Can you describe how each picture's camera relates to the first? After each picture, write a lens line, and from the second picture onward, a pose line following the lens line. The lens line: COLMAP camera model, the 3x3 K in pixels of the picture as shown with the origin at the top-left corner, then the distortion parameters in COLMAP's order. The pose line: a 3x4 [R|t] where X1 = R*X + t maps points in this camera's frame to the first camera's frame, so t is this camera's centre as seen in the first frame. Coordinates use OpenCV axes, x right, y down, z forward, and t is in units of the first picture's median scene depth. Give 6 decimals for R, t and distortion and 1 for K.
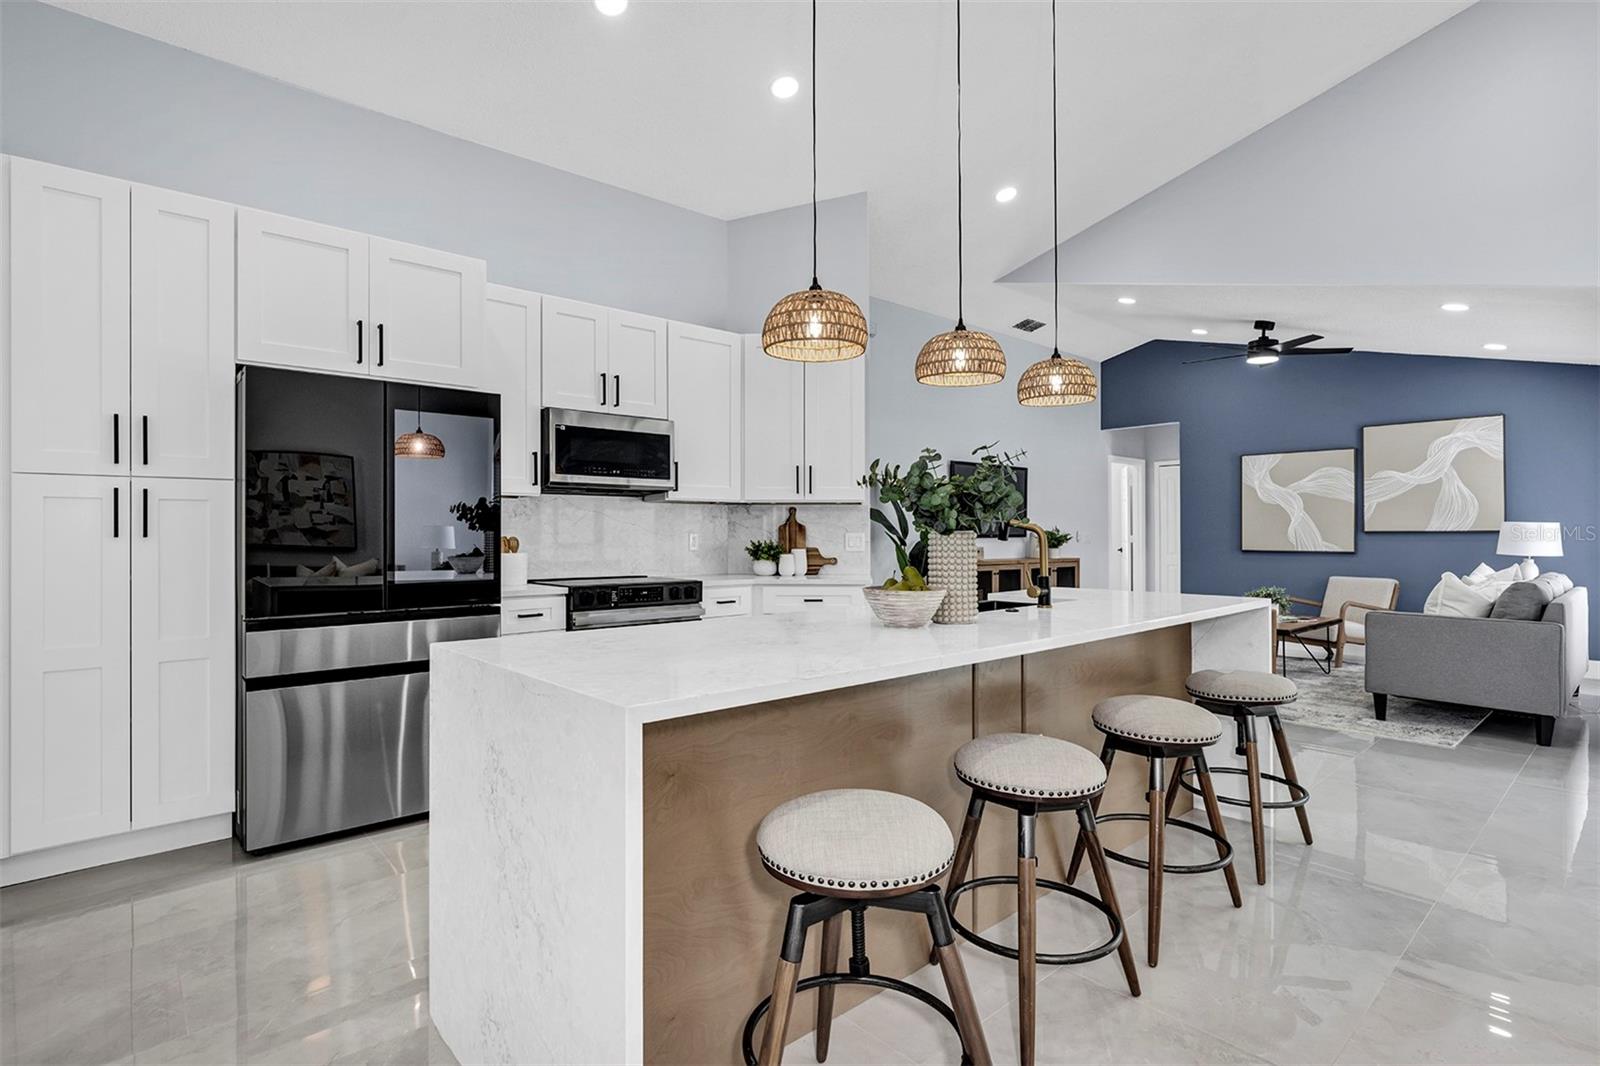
lens RADIAL K [[781.2, 0, 798.1], [0, 781.2, 530.5], [0, 0, 1]] dist [-0.000089, 0.002733]
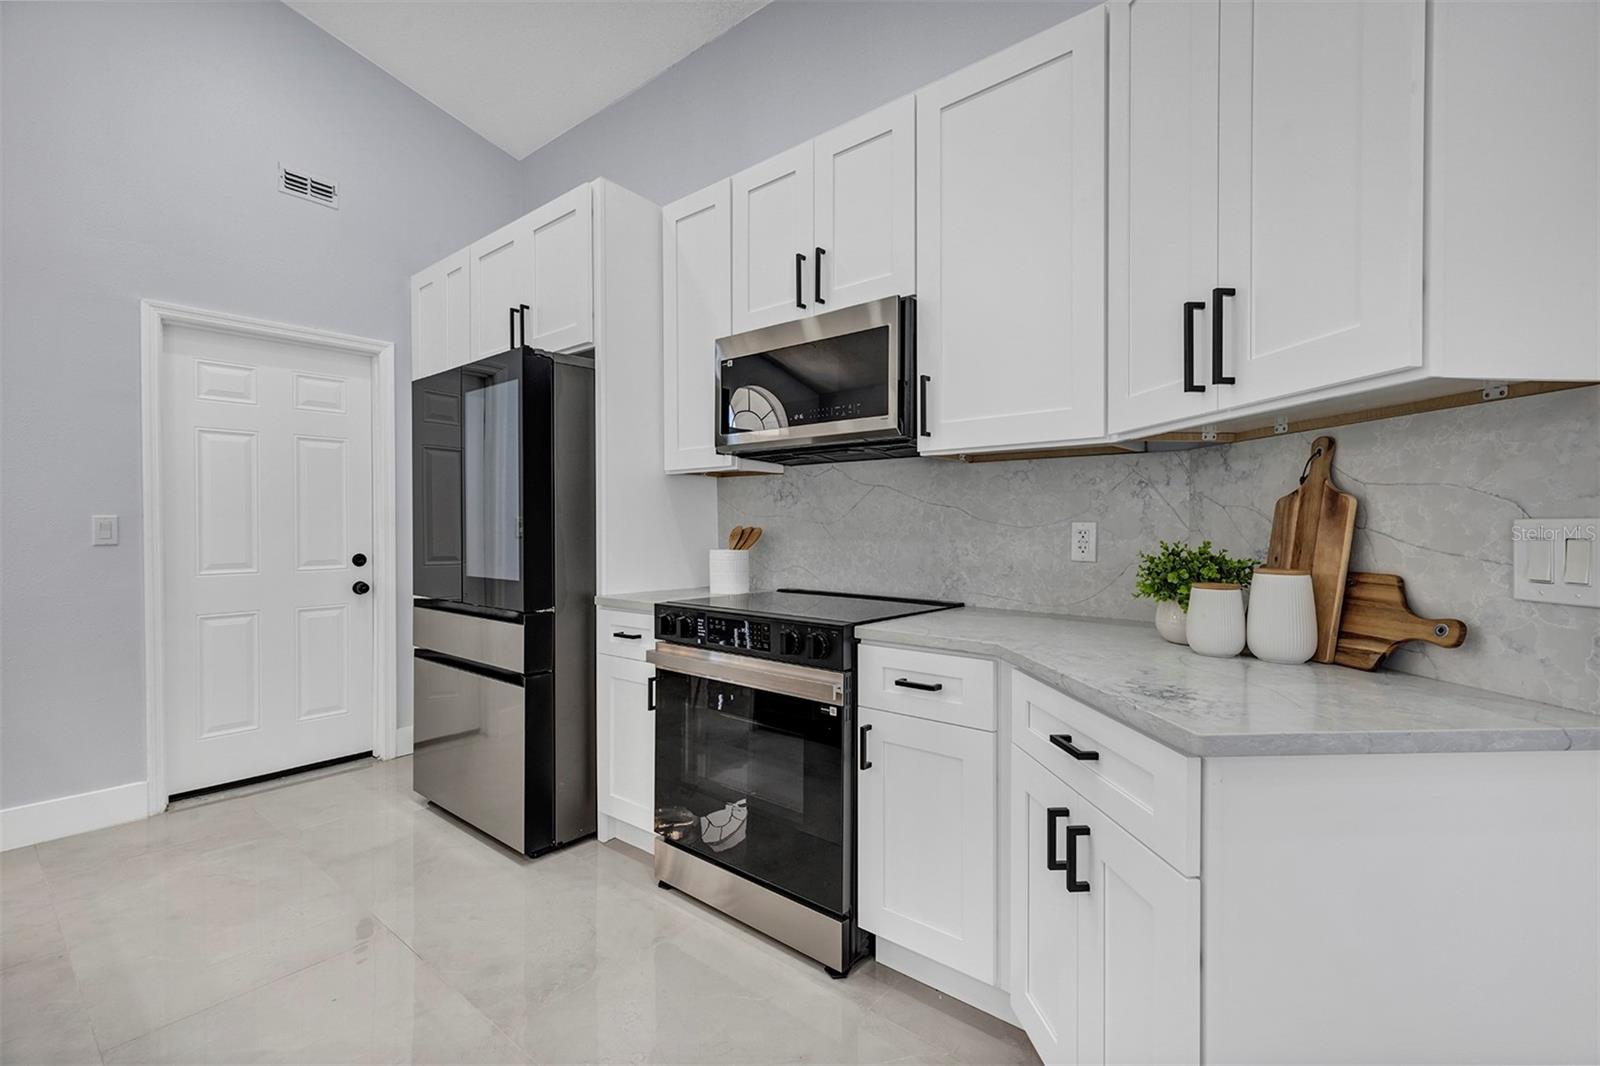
lens RADIAL K [[718.3, 0, 796.1], [0, 718.3, 526.6], [0, 0, 1]] dist [0.011481, 0.001183]
pose [[0.138353, 0.003549, -0.990377, 0.214071], [0.003515, 0.999986, 0.004074, 0.003043], [0.990377, -0.004045, 0.138338, 0.665065]]
